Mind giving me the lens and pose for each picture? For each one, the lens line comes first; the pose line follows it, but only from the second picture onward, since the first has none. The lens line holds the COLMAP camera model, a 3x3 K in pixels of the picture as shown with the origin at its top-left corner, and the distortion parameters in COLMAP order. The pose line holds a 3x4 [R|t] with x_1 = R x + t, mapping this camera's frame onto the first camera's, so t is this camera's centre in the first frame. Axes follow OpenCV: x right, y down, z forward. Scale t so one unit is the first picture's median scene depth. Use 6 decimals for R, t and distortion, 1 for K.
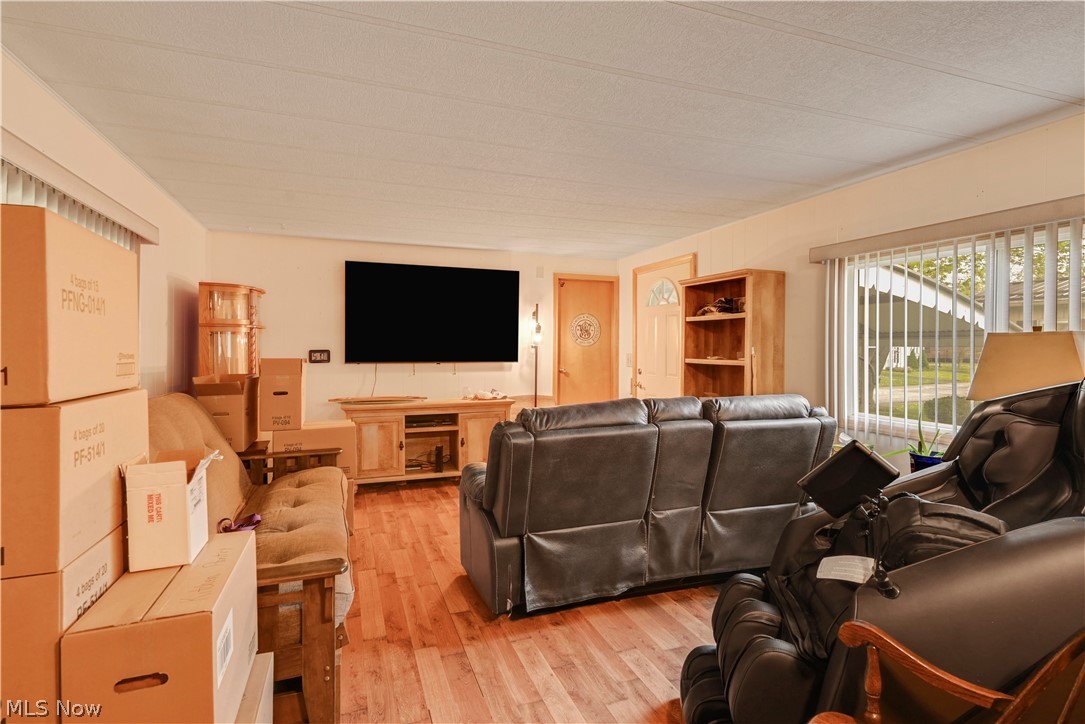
lens RADIAL K [[537.0, 0, 540.6], [0, 537.0, 351.5], [0, 0, 1]] dist [-0.001775, -0.000274]
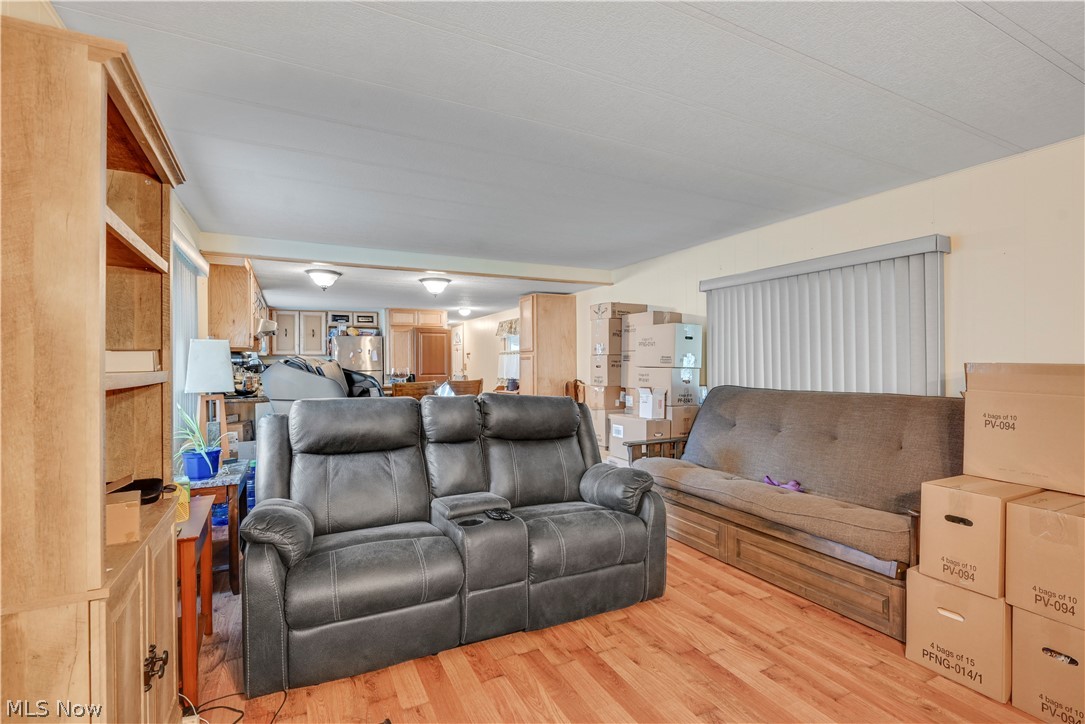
lens RADIAL K [[537.0, 0, 543.8], [0, 537.0, 357.8], [0, 0, 1]] dist [-0.001775, -0.000274]
pose [[-0.992932, 0.004945, -0.118585, 0.134738], [0.003535, 0.999921, 0.012096, -0.006696], [0.118636, 0.011592, -0.992870, 1.633019]]
